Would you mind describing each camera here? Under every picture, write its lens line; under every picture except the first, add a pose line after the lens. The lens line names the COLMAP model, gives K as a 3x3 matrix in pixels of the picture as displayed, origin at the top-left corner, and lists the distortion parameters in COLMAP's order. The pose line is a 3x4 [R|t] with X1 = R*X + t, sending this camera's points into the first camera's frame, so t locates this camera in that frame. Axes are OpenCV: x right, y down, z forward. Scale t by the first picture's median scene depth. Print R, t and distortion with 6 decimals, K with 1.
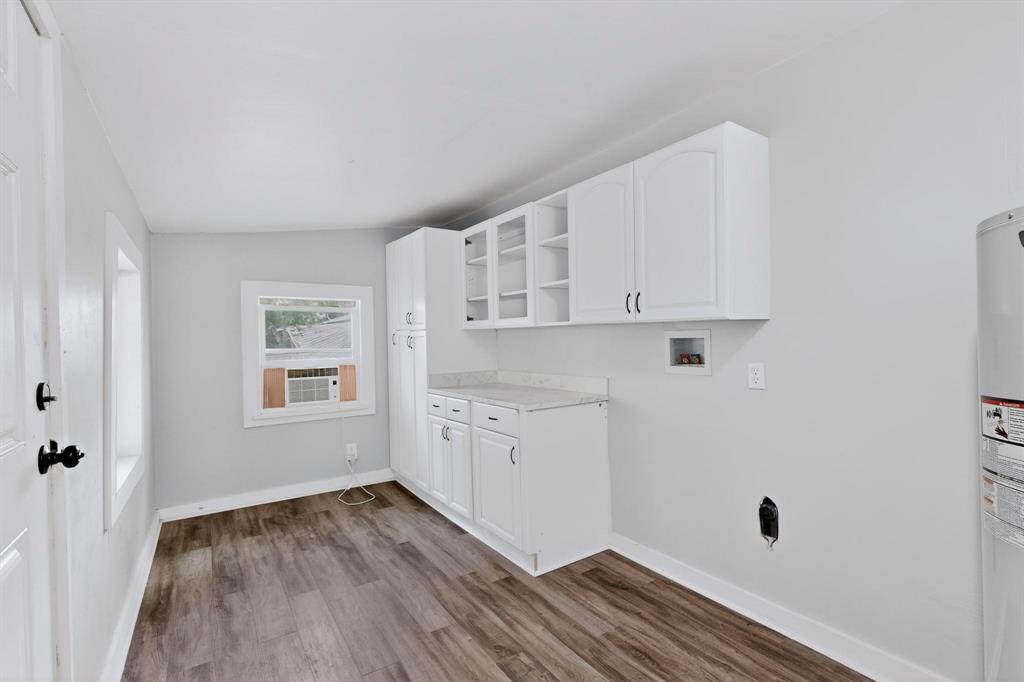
lens RADIAL K [[456.7, 0, 512.0], [0, 456.7, 341.0], [0, 0, 1]] dist [0.002675, 0.000147]
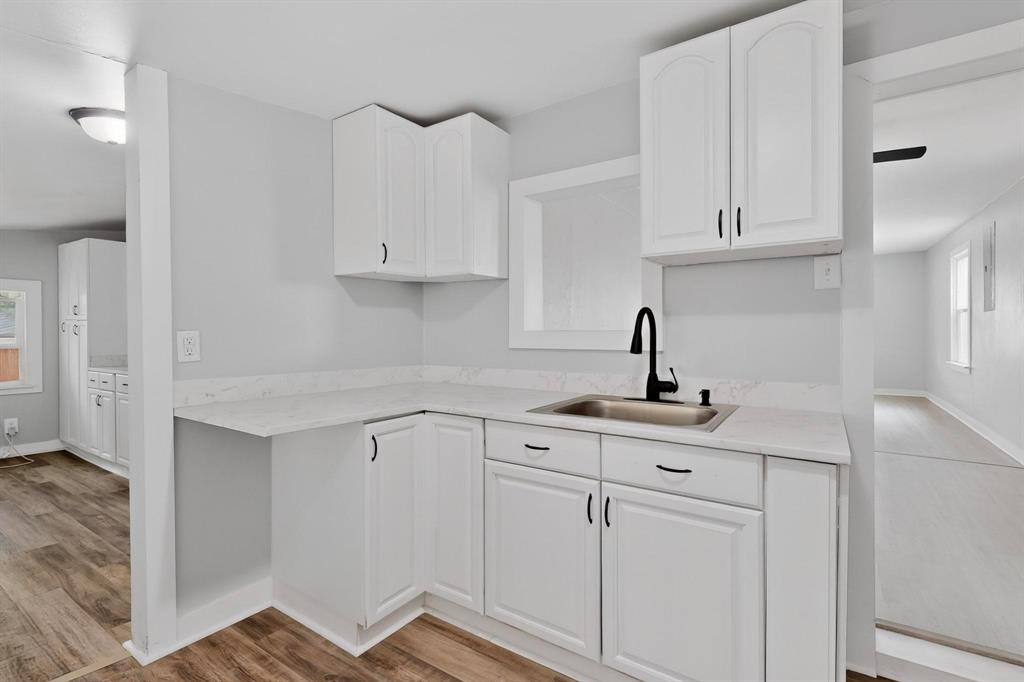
lens RADIAL K [[449.5, 0, 505.7], [0, 449.5, 332.1], [0, 0, 1]] dist [0.006006, -0.000011]
pose [[0.920985, 0.020558, 0.389055, 0.557691], [-0.018383, 0.999788, -0.009313, -0.002026], [-0.389164, 0.001425, 0.921168, -0.846926]]
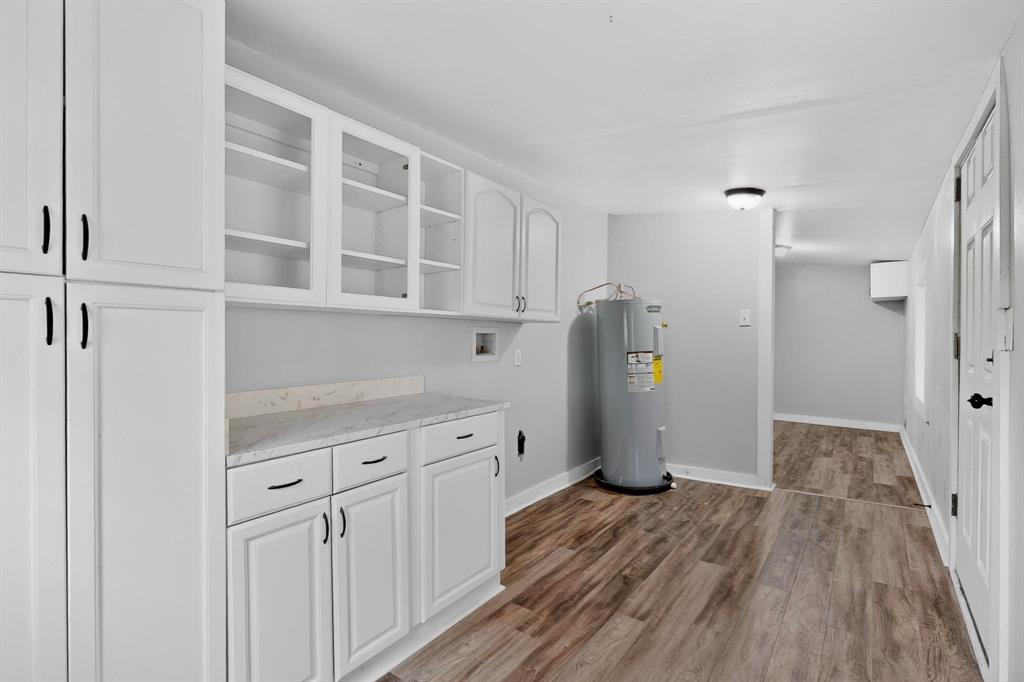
lens RADIAL K [[465.2, 0, 515.8], [0, 465.2, 335.1], [0, 0, 1]] dist [-0.000800, -0.000249]
pose [[-0.313977, 0.027046, 0.949045, -0.866141], [0.015688, 0.999605, -0.023297, 0.030071], [-0.949301, 0.007573, -0.314277, 1.282994]]
